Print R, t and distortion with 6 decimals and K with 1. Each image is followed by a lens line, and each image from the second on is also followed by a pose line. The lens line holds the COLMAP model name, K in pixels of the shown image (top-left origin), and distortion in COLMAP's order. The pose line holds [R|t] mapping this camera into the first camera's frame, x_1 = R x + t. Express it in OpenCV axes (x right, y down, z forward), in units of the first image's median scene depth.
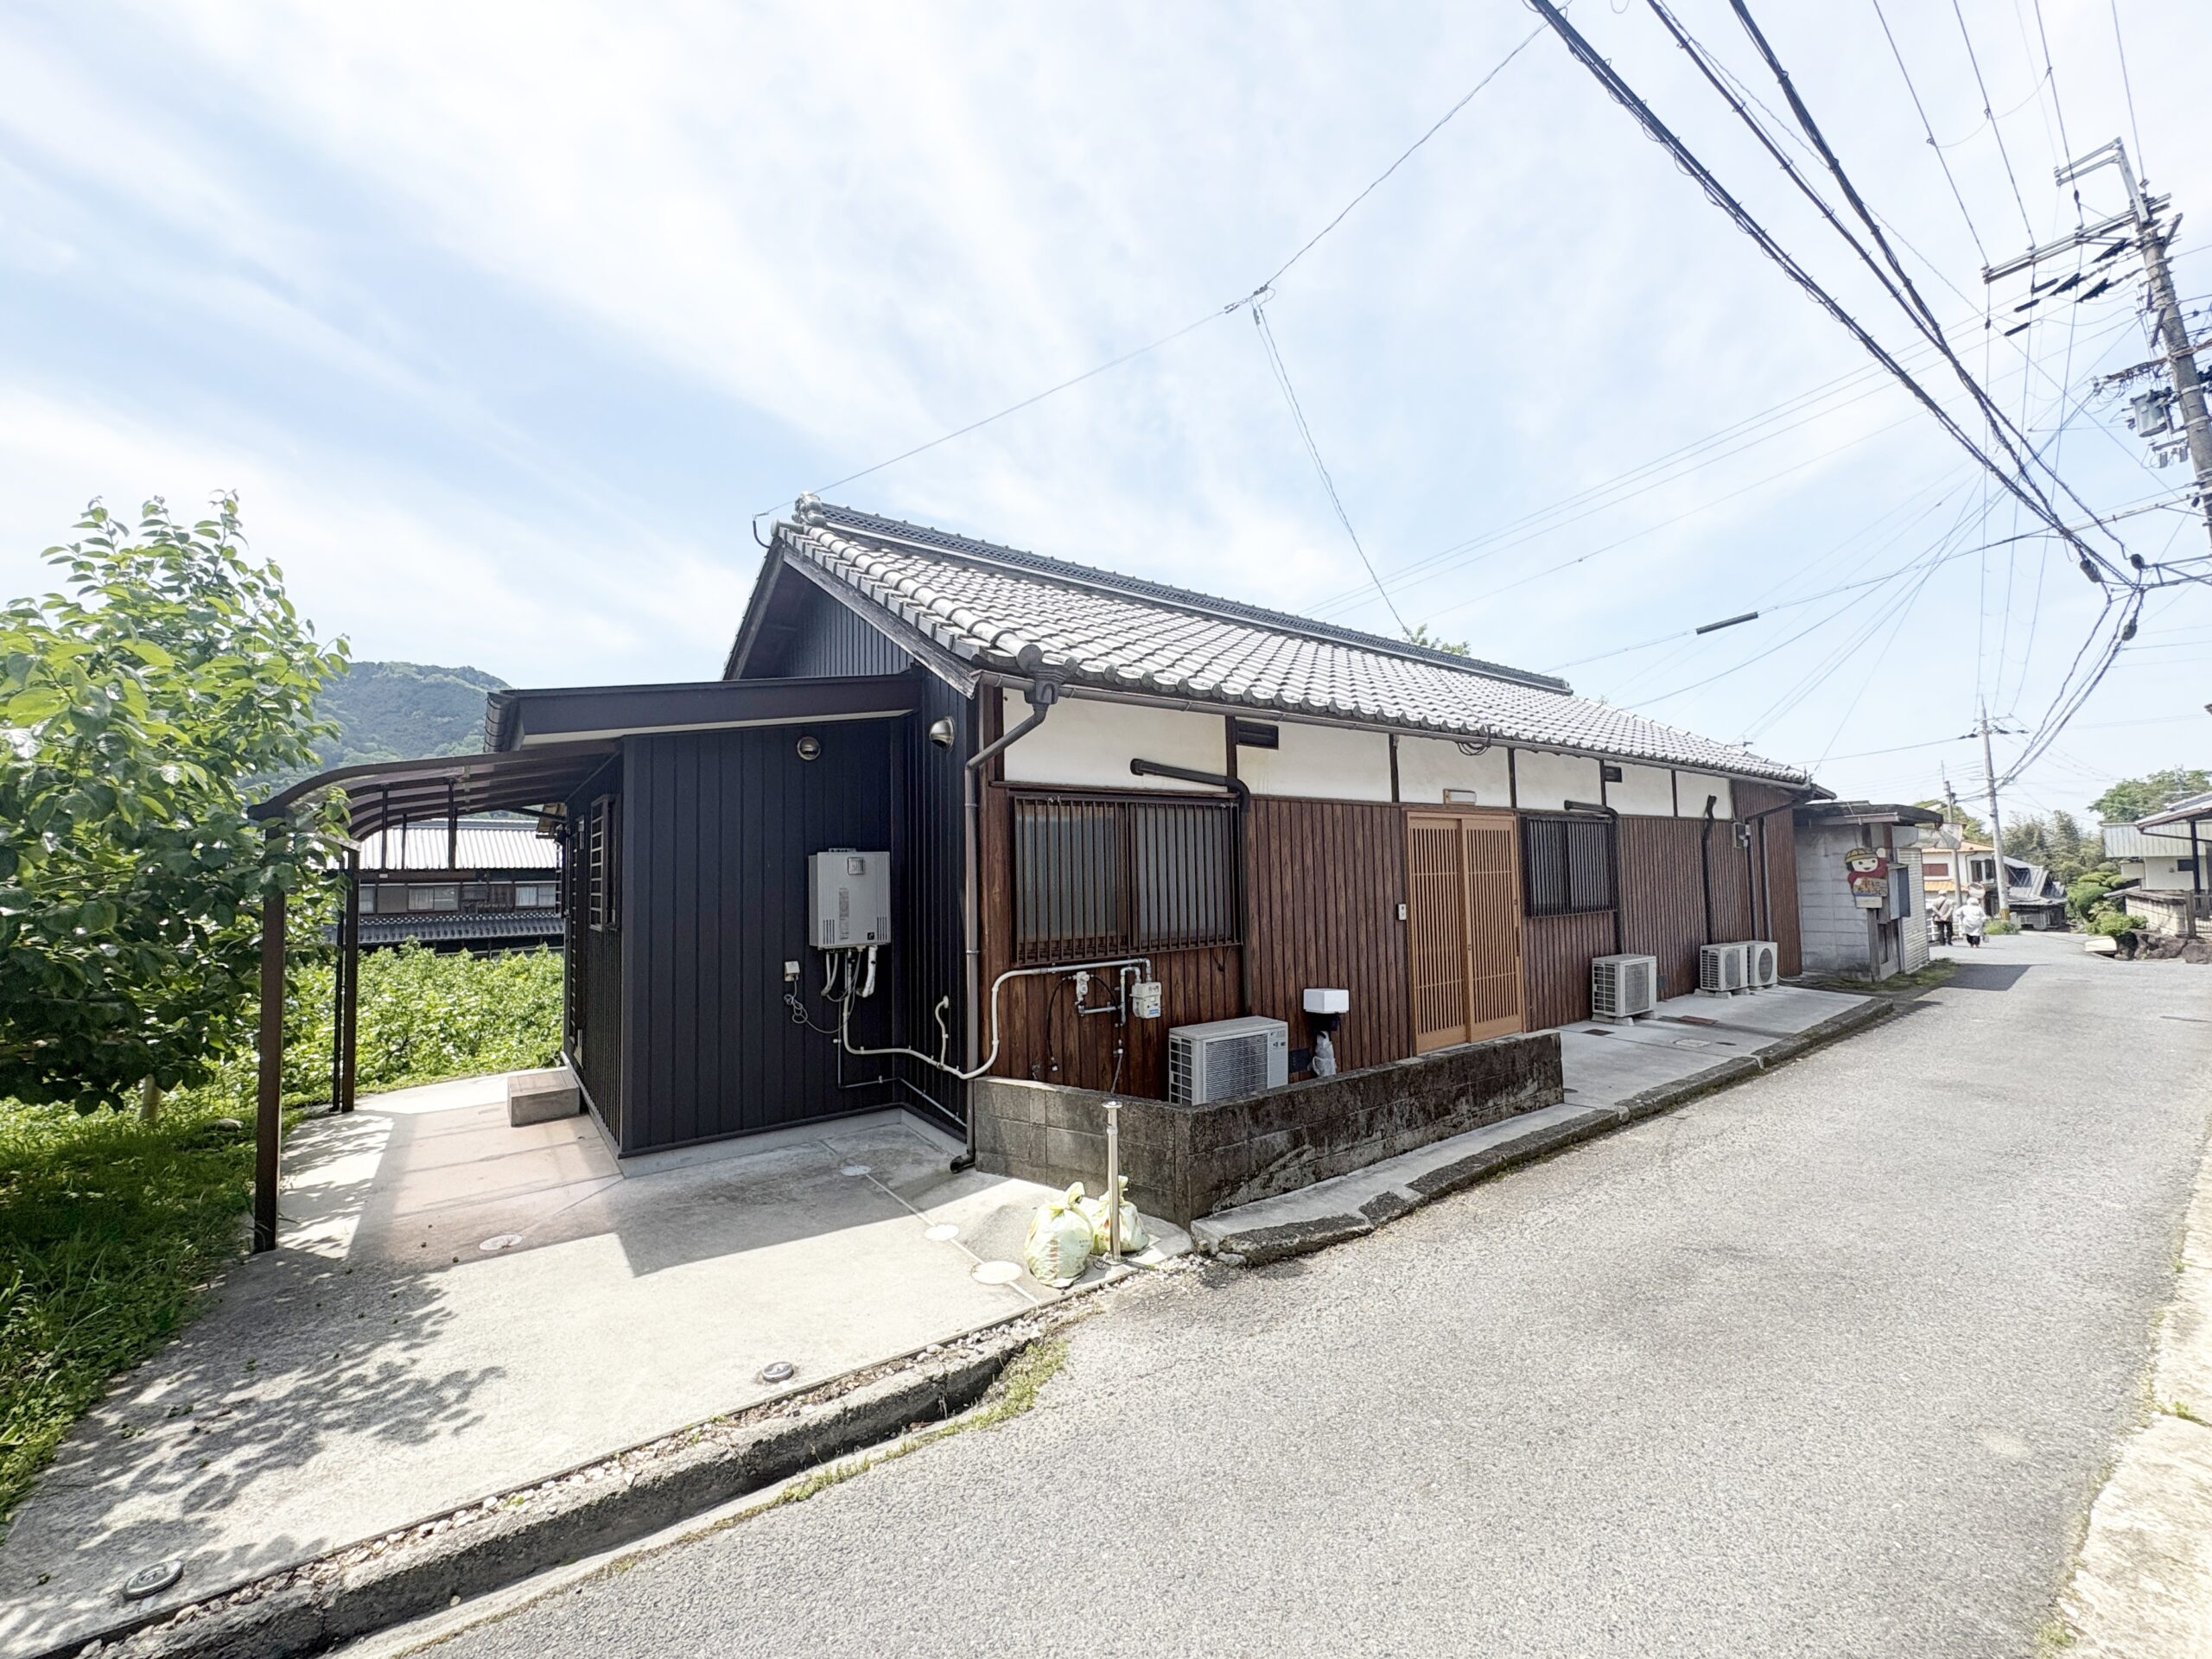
lens RADIAL K [[874.2, 0, 1108.4], [0, 874.2, 832.1], [0, 0, 1]] dist [-0.000263, -0.001298]
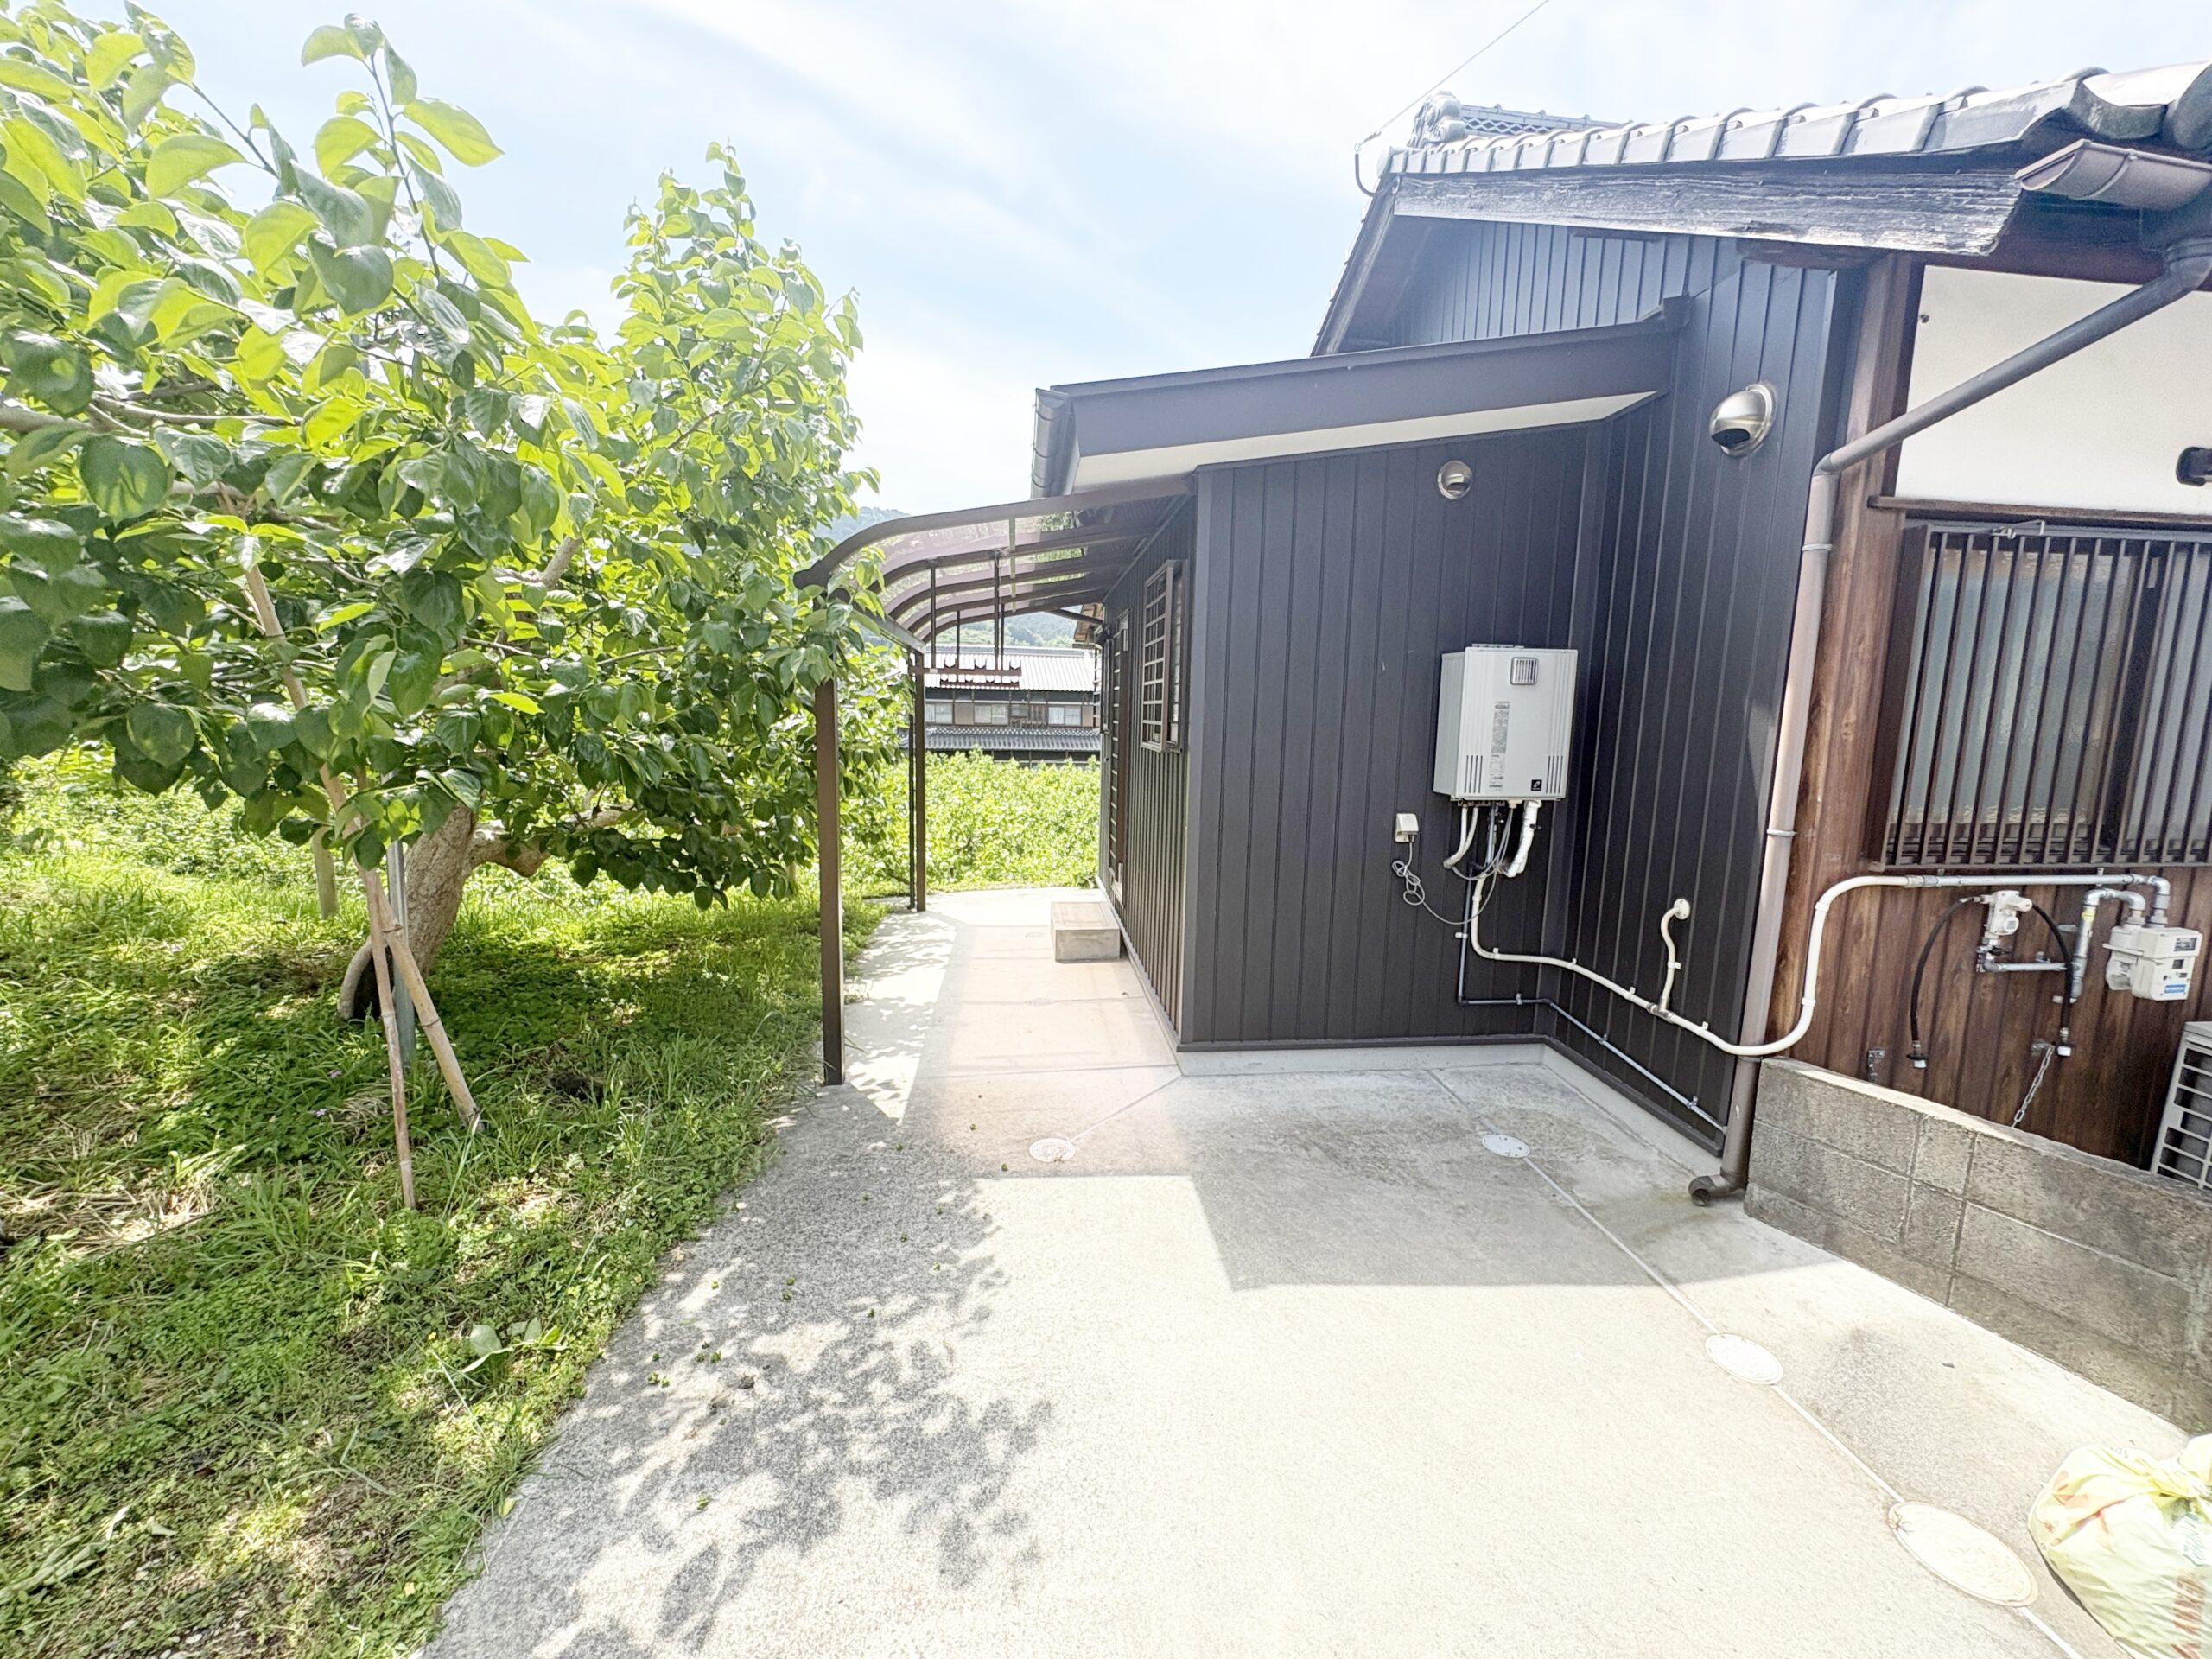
lens RADIAL K [[874.2, 0, 1107.9], [0, 874.2, 830.6], [0, 0, 1]] dist [-0.000263, -0.001298]
pose [[0.863828, 0.105098, -0.492703, -0.242739], [-0.011703, 0.981920, 0.188934, 0.038607], [0.503652, -0.157440, 0.849440, 0.330601]]
